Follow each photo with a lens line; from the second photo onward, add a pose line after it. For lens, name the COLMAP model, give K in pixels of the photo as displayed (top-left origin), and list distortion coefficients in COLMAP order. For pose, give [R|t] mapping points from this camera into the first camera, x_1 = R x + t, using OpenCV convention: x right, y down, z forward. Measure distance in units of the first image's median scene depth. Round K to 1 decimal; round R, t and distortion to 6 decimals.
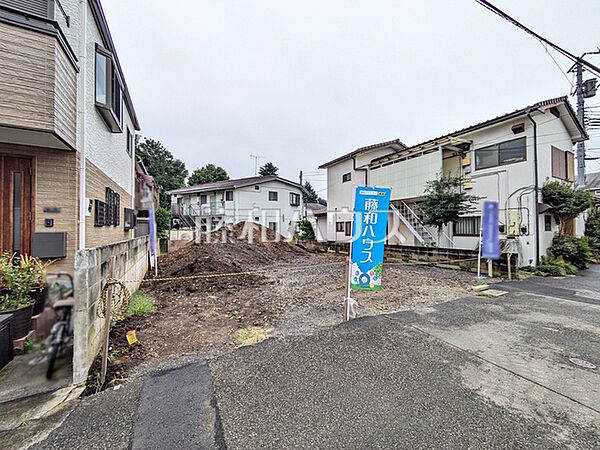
lens RADIAL K [[236.5, 0, 300.4], [0, 236.5, 225.3], [0, 0, 1]] dist [-0.002747, 0.002445]
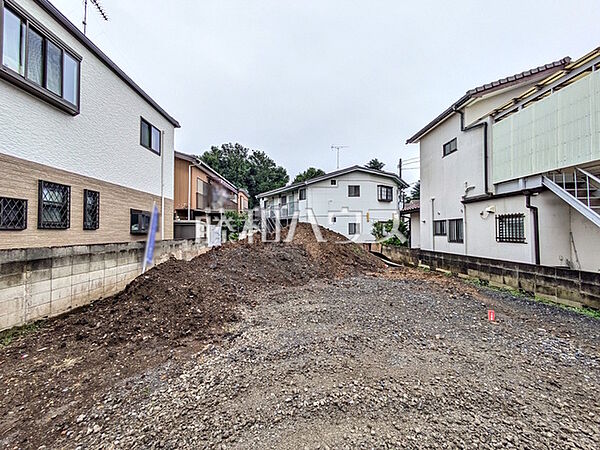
lens RADIAL K [[236.5, 0, 300.4], [0, 236.5, 225.3], [0, 0, 1]] dist [-0.002747, 0.002445]
pose [[0.893271, -0.014235, -0.449292, 0.192316], [0.010344, 0.999885, -0.011112, 0.003798], [0.449399, 0.005279, 0.893316, 0.440705]]
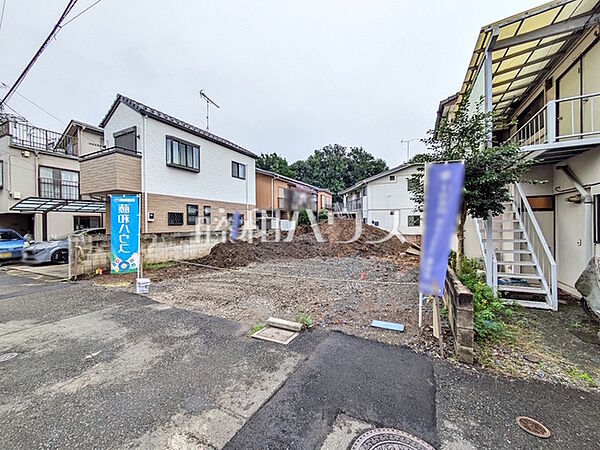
lens RADIAL K [[236.5, 0, 300.4], [0, 236.5, 225.3], [0, 0, 1]] dist [-0.002747, 0.002445]
pose [[0.567938, -0.001292, -0.823071, 0.801685], [0.023935, 0.999602, 0.014946, 0.000044], [0.822723, -0.028189, 0.567742, 0.427167]]
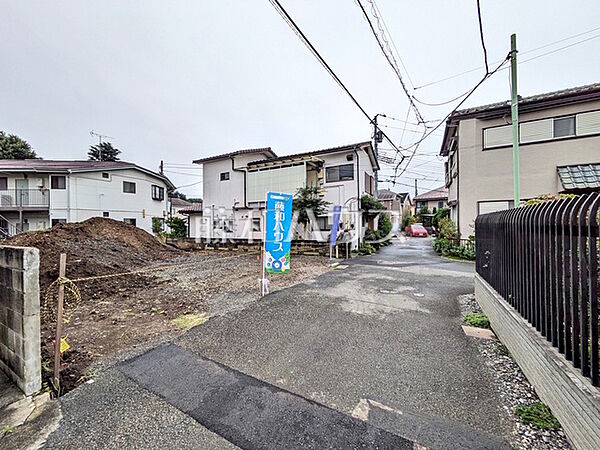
lens RADIAL K [[236.5, 0, 300.4], [0, 236.5, 225.3], [0, 0, 1]] dist [-0.002747, 0.002445]
pose [[0.840765, -0.003370, 0.541390, -0.137593], [-0.002623, 0.999944, 0.010299, 0.000967], [-0.541394, -0.010080, 0.840709, -0.080354]]
